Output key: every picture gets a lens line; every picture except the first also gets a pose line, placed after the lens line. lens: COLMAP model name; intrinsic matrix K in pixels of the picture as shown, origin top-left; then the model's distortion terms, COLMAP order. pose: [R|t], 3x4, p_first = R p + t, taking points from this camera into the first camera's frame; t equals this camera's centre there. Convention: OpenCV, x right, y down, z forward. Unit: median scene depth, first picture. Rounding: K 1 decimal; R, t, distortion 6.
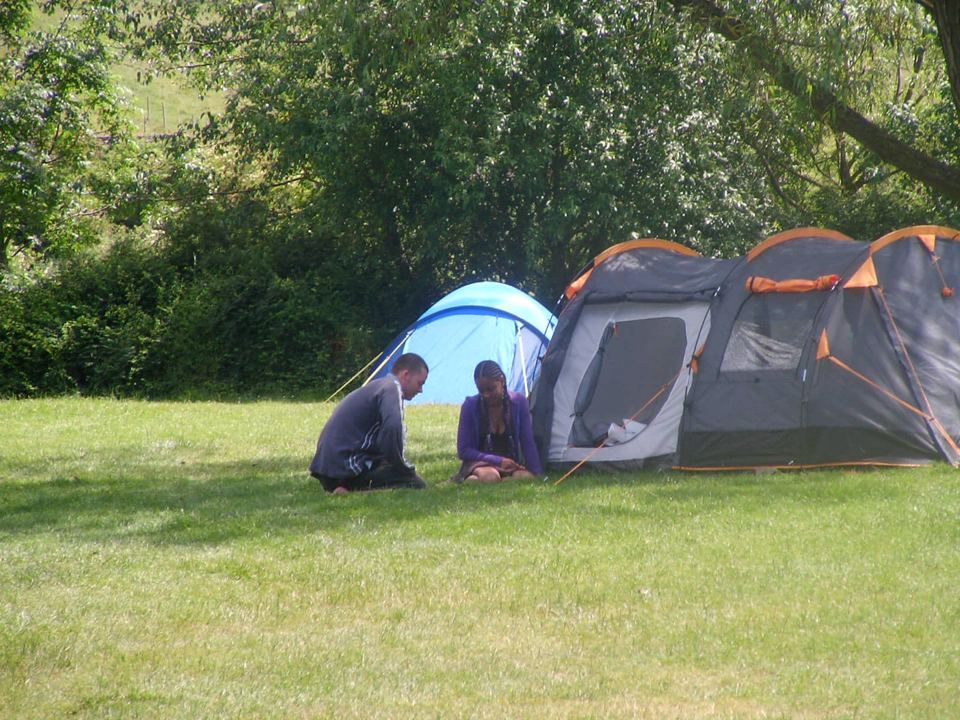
lens RADIAL K [[742.6, 0, 479.7], [0, 742.6, 360.7], [0, 0, 1]] dist [-0.012492, -0.002745]
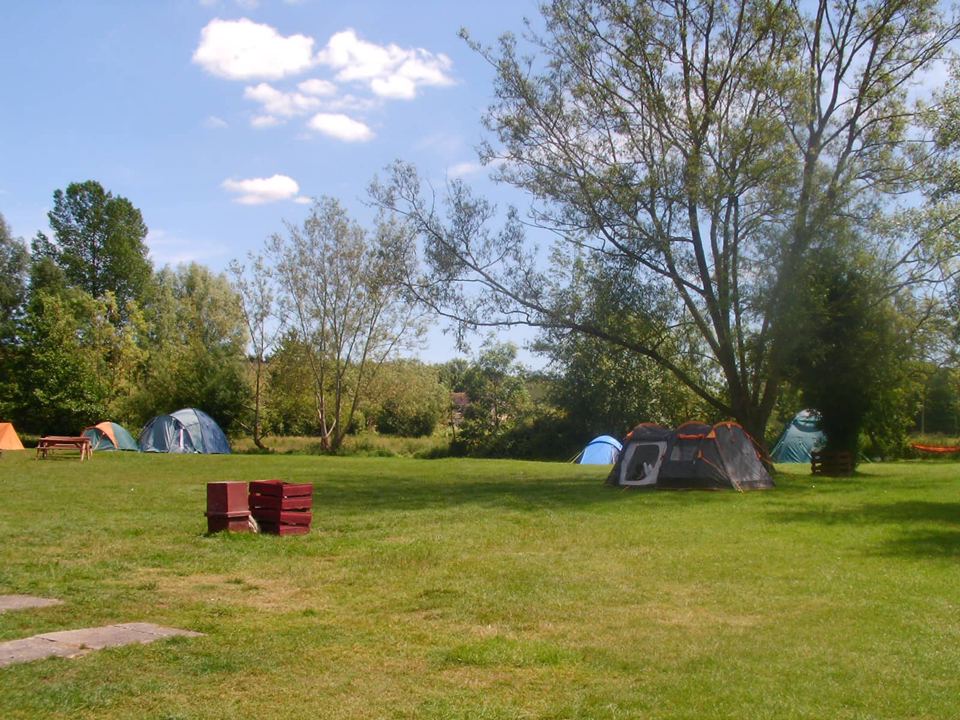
lens RADIAL K [[742.6, 0, 480.1], [0, 742.6, 358.8], [0, 0, 1]] dist [-0.012492, -0.002745]
pose [[0.993924, 0.024608, -0.107281, -0.204570], [-0.039475, 0.989542, -0.138741, 0.059994], [0.102745, 0.142133, 0.984501, -2.648783]]
